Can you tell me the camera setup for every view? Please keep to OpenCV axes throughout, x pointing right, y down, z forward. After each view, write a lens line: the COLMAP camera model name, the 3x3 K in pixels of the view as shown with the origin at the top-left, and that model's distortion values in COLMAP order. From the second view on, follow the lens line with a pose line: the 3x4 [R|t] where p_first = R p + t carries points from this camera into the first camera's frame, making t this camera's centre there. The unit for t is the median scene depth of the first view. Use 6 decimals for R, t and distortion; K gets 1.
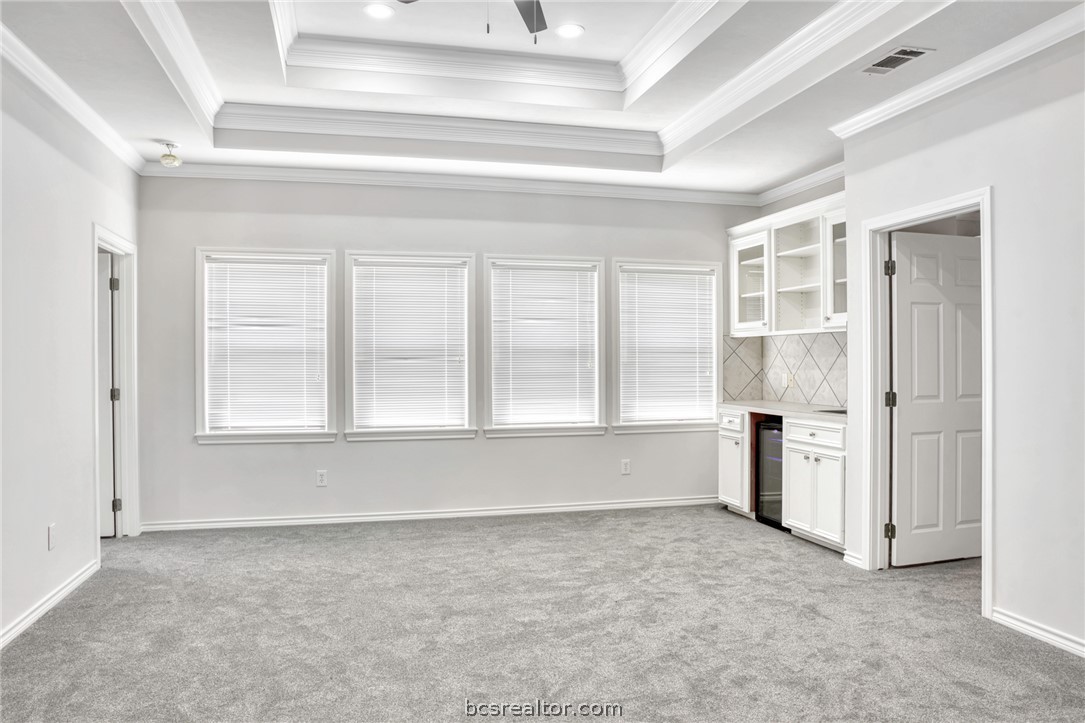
lens RADIAL K [[759.1, 0, 540.7], [0, 759.1, 362.4], [0, 0, 1]] dist [-0.049722, -0.018395]
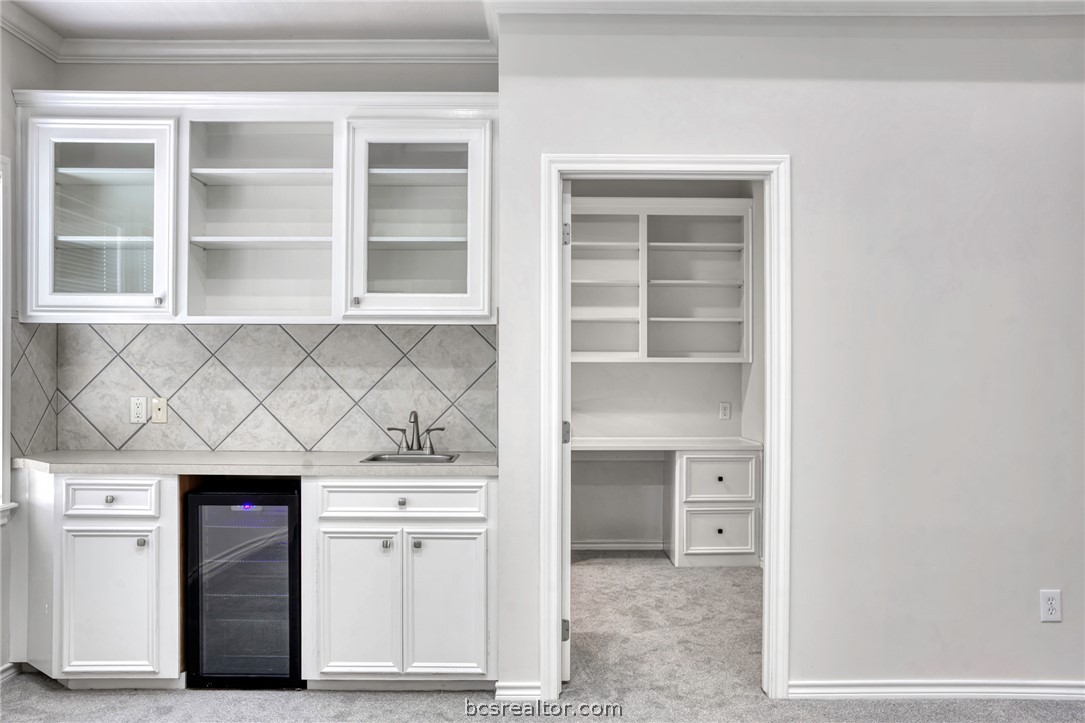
lens RADIAL K [[955.6, 0, 544.3], [0, 955.6, 386.5], [0, 0, 1]] dist [-0.068537, 0.013242]
pose [[0.239501, -0.008786, 0.970856, -0.268794], [-0.001074, 0.999956, 0.009314, 0.000839], [-0.970895, -0.003273, 0.239481, 0.616535]]
